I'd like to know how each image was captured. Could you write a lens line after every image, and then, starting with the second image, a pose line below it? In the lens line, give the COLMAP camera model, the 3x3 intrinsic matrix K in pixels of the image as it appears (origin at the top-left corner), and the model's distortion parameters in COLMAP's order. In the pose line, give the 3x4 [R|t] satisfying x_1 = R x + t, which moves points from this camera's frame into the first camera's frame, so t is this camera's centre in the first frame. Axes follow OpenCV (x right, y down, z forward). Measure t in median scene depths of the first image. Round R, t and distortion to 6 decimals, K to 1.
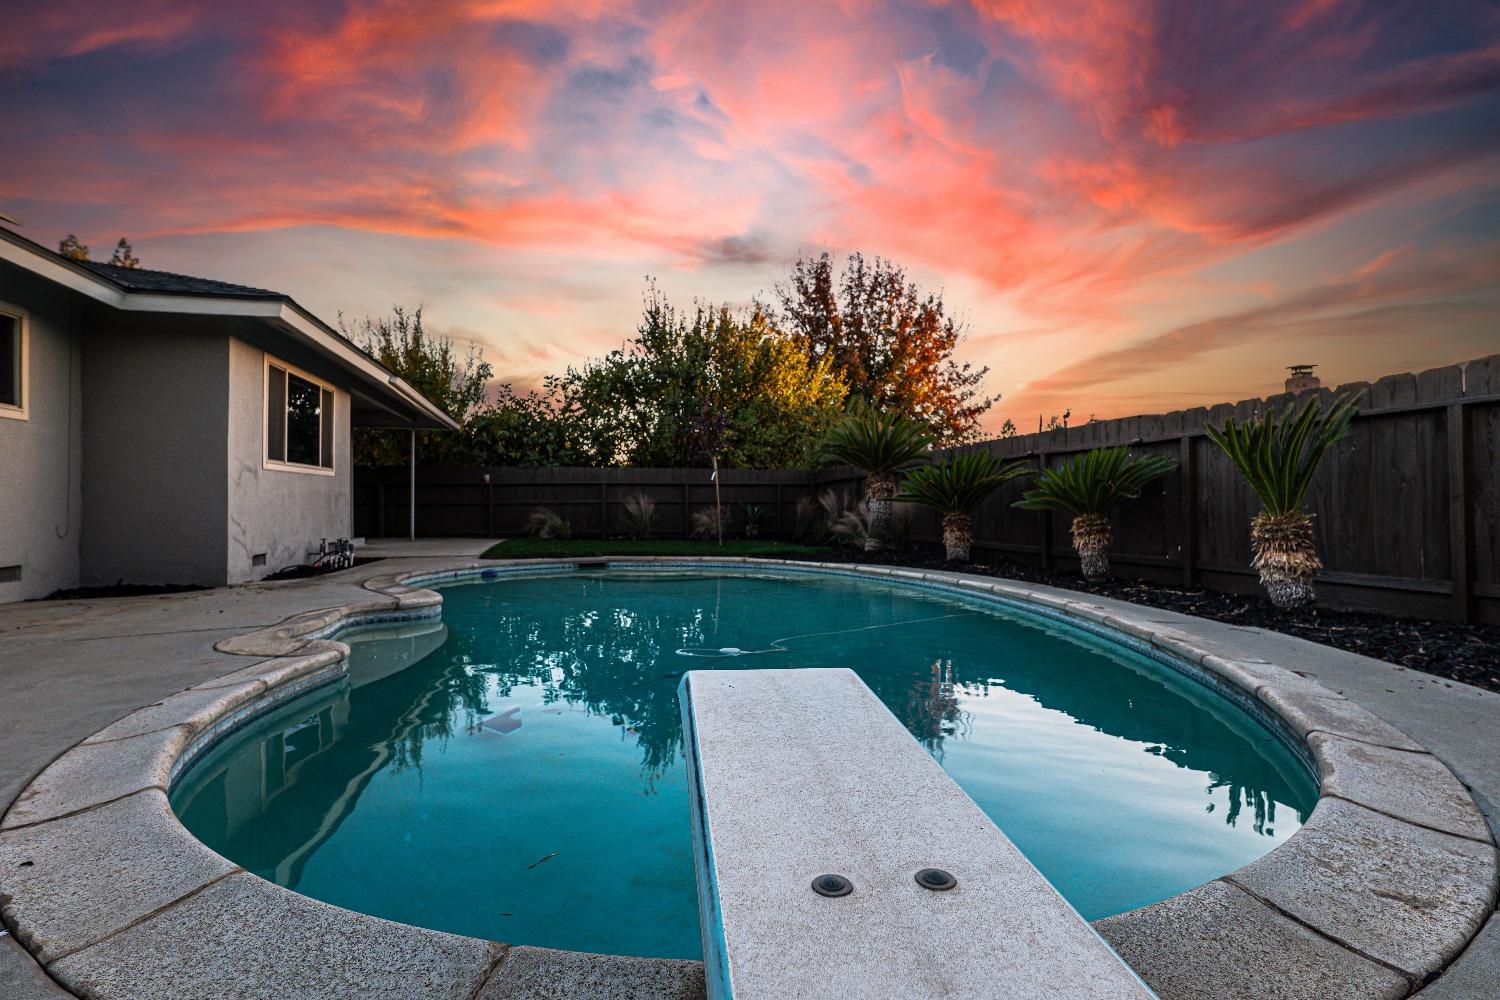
lens RADIAL K [[768.8, 0, 748.4], [0, 768.8, 515.3], [0, 0, 1]] dist [-0.007892, 0.001179]
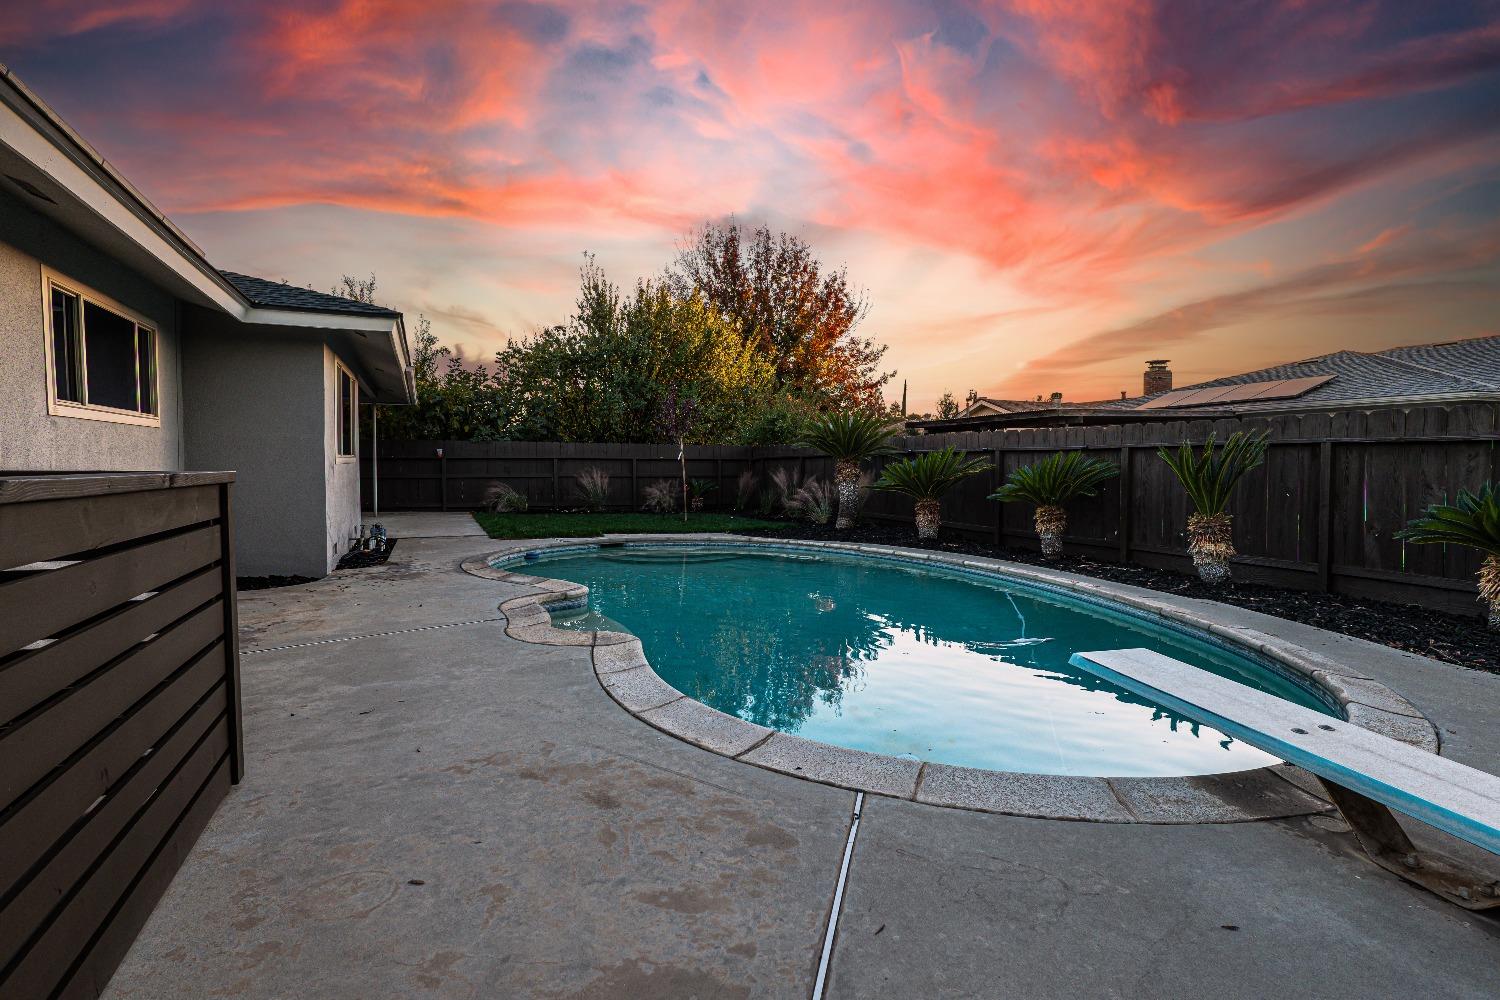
lens RADIAL K [[768.8, 0, 748.4], [0, 768.8, 515.3], [0, 0, 1]] dist [-0.007892, 0.001179]
pose [[0.984730, -0.004982, 0.174018, -0.119257], [-0.004699, 0.998465, 0.055179, -0.023948], [-0.174026, -0.055154, 0.983195, -0.071153]]
